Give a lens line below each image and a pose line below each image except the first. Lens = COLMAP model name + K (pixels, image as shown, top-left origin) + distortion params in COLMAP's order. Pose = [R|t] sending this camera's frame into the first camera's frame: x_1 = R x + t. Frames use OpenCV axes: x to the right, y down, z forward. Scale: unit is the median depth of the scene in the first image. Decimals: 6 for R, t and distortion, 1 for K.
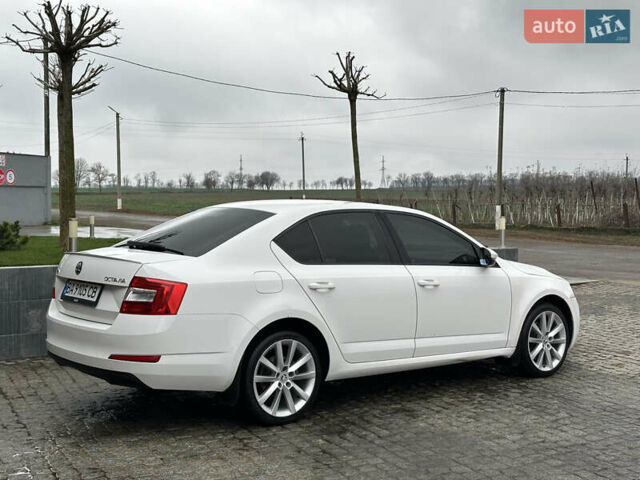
lens RADIAL K [[889.1, 0, 322.4], [0, 889.1, 241.2], [0, 0, 1]] dist [0.119591, 0.000000]
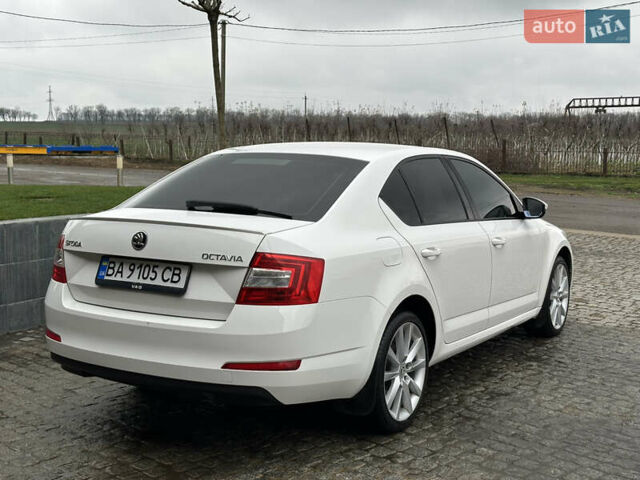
lens RADIAL K [[889.1, 0, 319.2], [0, 889.1, 238.9], [0, 0, 1]] dist [0.119591, 0.000000]
pose [[0.933559, -0.033542, 0.356852, -0.354857], [0.008691, 0.997437, 0.071017, -0.018173], [-0.358319, -0.063197, 0.931458, 0.273228]]
